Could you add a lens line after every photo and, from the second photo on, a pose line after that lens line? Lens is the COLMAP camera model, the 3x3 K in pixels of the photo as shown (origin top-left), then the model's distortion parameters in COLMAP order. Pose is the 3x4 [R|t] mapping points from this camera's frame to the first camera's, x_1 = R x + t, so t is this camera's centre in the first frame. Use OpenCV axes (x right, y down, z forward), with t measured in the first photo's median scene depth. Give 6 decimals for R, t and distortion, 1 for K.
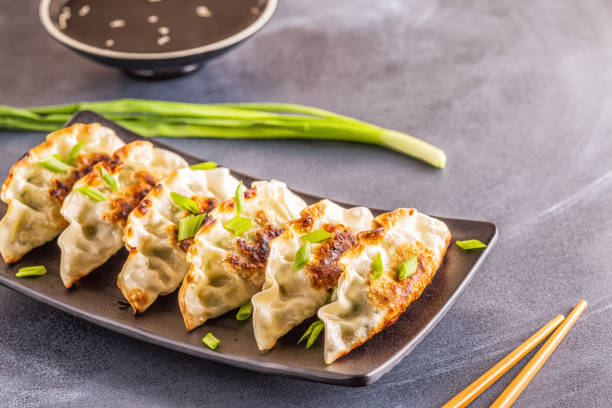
lens RADIAL K [[2242.6, 0, 306.0], [0, 2242.6, 204.0], [0, 0, 1]] dist [0.058474, -1.810769]
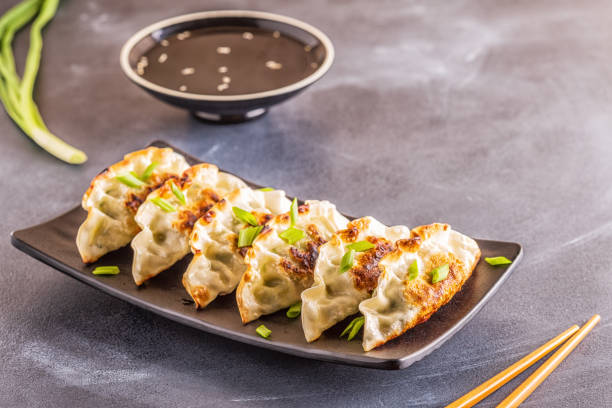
lens RADIAL K [[2242.6, 0, 306.0], [0, 2242.6, 204.0], [0, 0, 1]] dist [0.058474, -1.810769]
pose [[0.998966, 0.037478, -0.025729, 0.004626], [-0.039132, 0.996977, -0.067128, 0.059423], [0.023135, 0.068066, 0.997413, -0.106692]]
